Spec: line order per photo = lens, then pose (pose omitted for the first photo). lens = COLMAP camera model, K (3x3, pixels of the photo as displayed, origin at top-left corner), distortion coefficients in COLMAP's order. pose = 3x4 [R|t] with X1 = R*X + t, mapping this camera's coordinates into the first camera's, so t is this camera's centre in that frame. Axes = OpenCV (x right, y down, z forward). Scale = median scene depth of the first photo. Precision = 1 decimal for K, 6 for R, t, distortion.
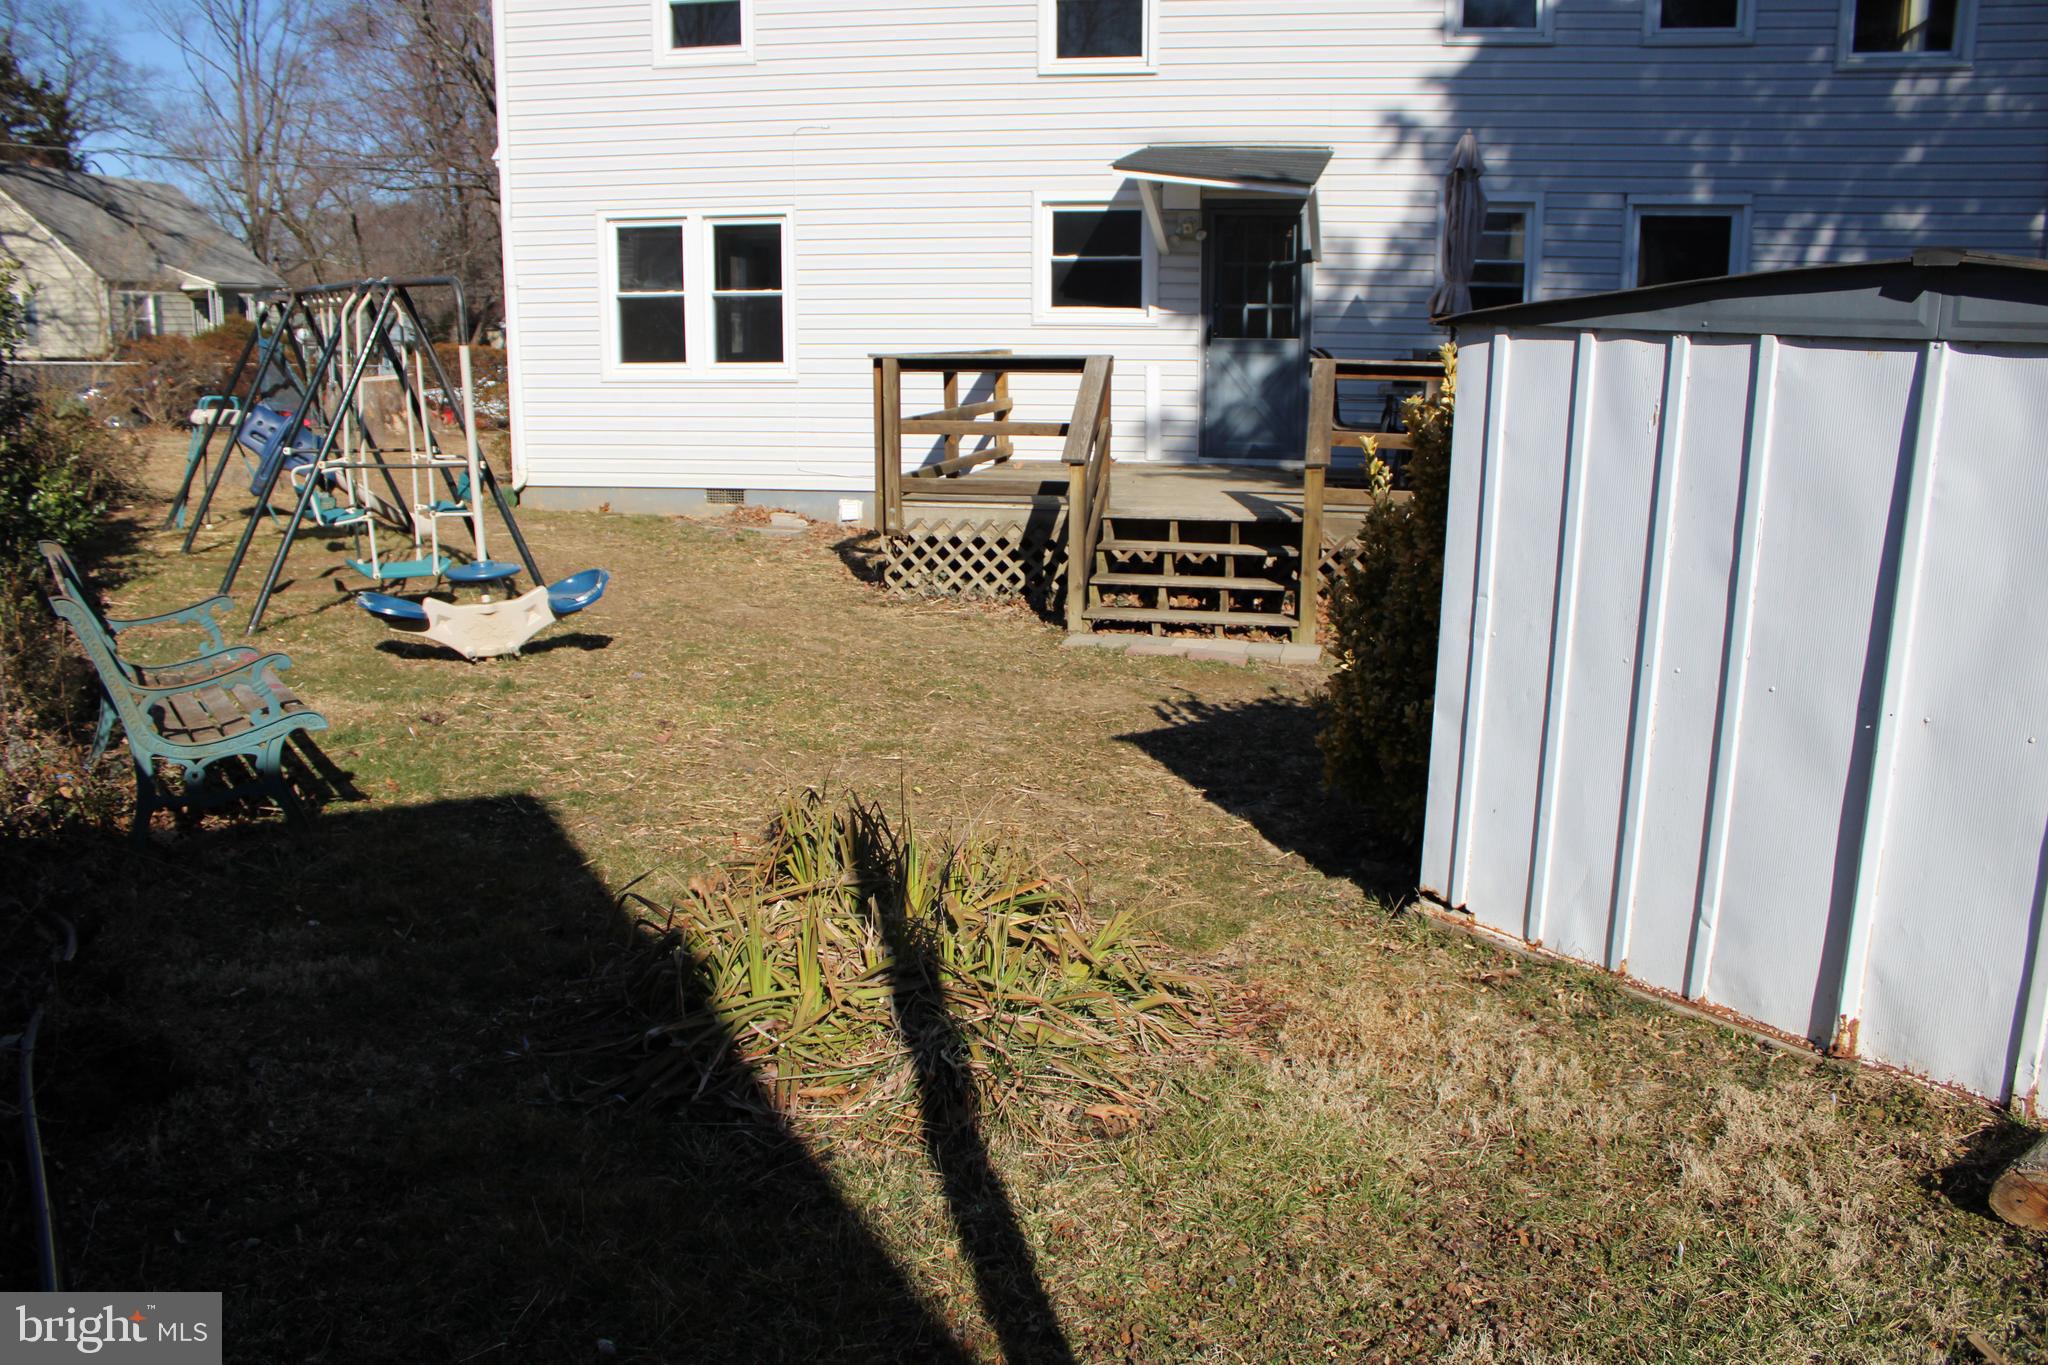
lens RADIAL K [[1712.5, 0, 1024.0], [0, 1712.5, 682.5], [0, 0, 1]] dist [-0.156051, 0.170723]
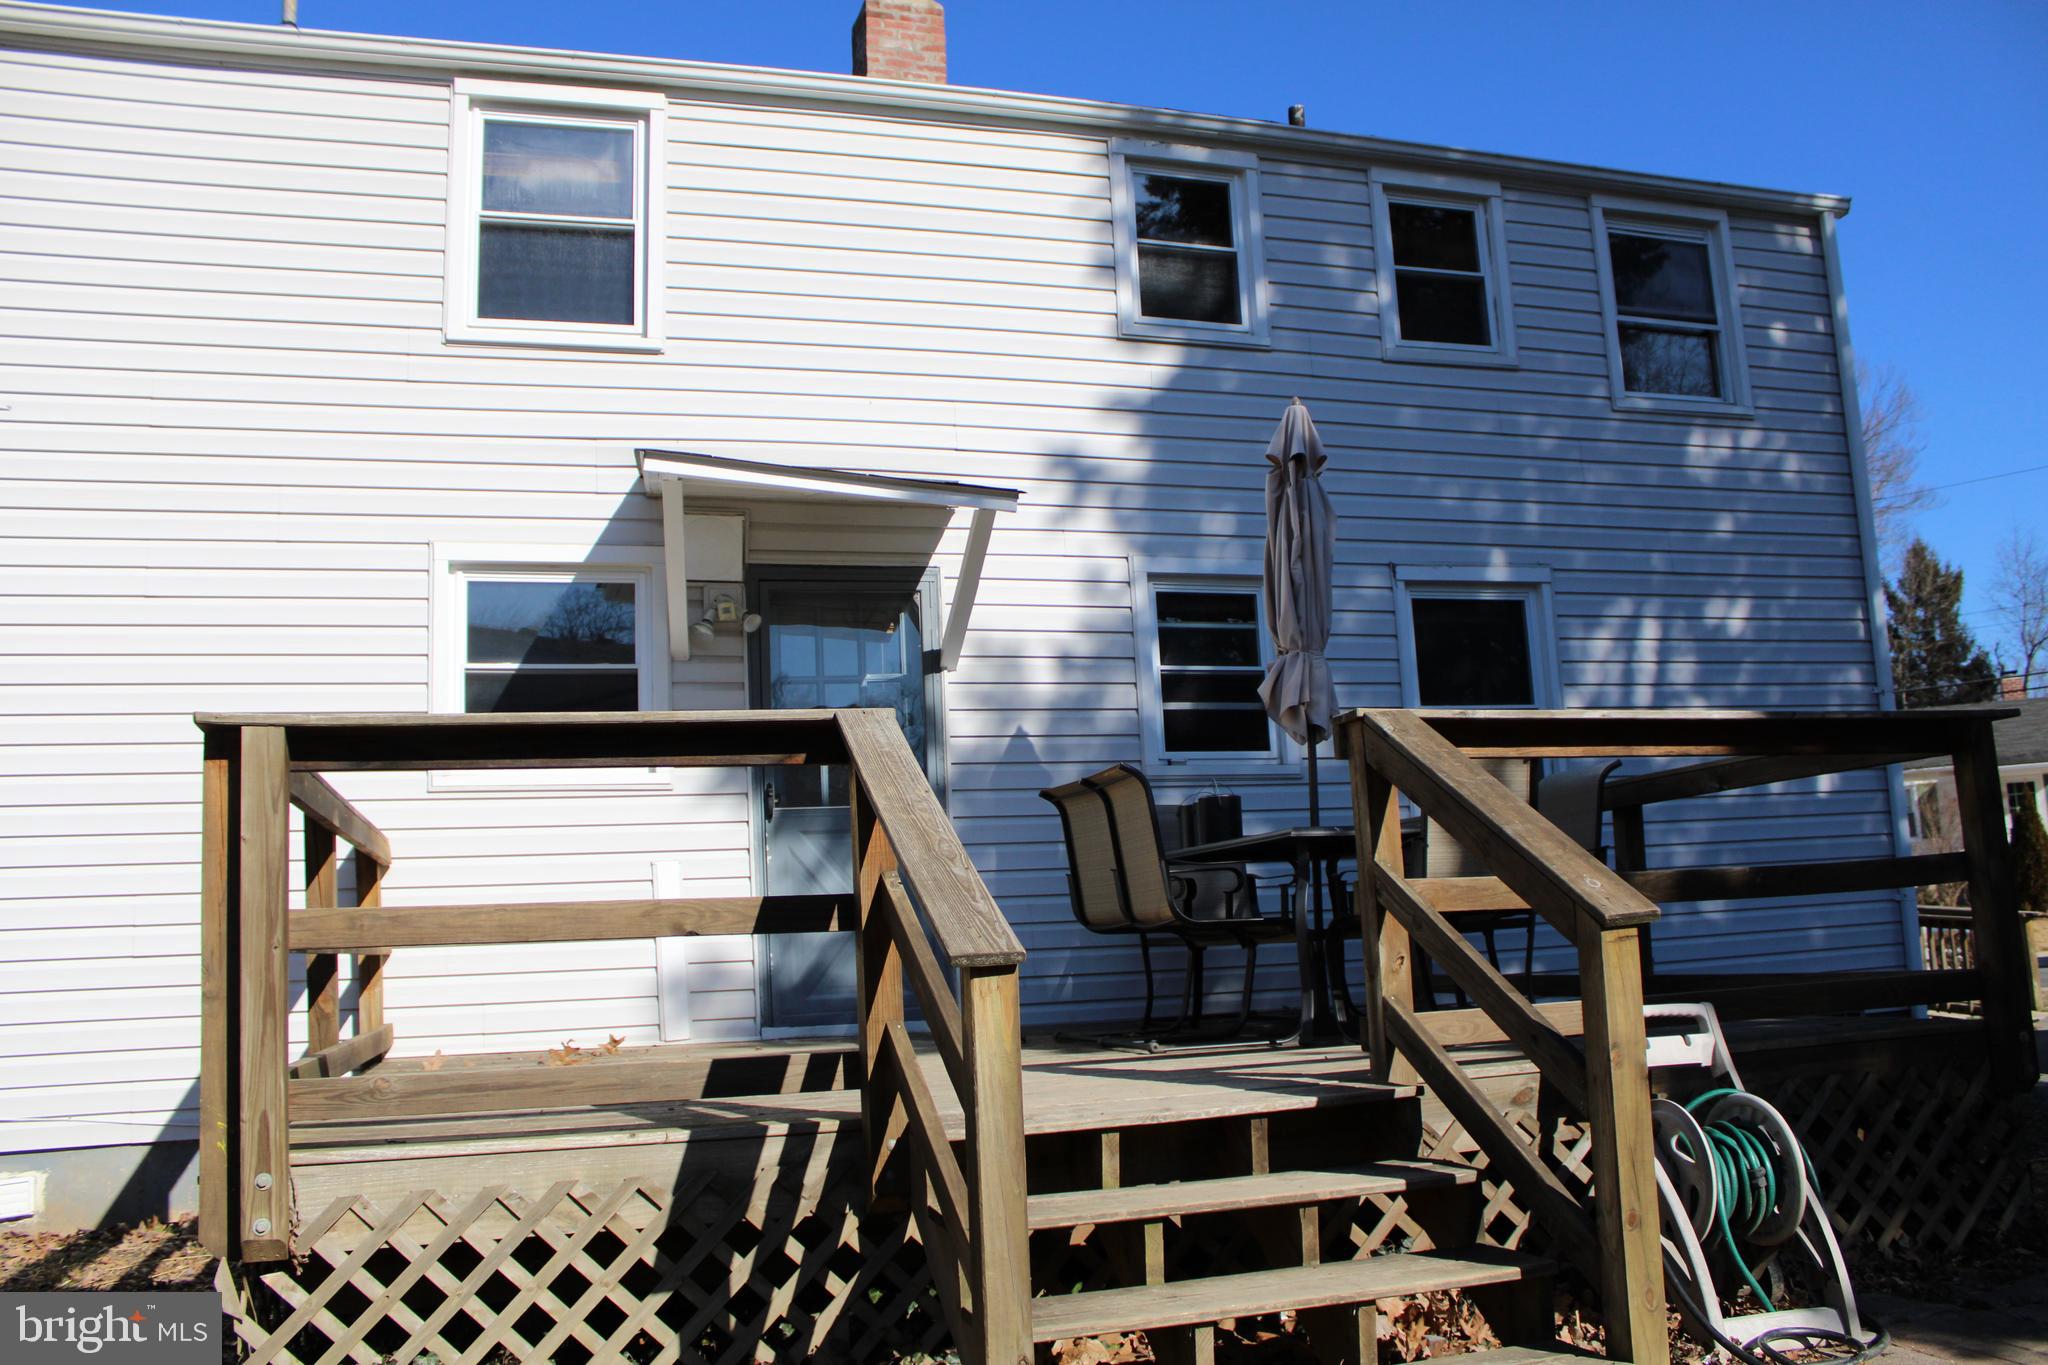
lens RADIAL K [[1712.5, 0, 1024.0], [0, 1712.5, 682.5], [0, 0, 1]] dist [-0.156051, 0.170723]
pose [[0.884722, 0.026953, 0.465339, -0.084809], [0.140937, 0.936130, -0.322176, -0.058197], [-0.444302, 0.350620, 0.824416, 0.556798]]
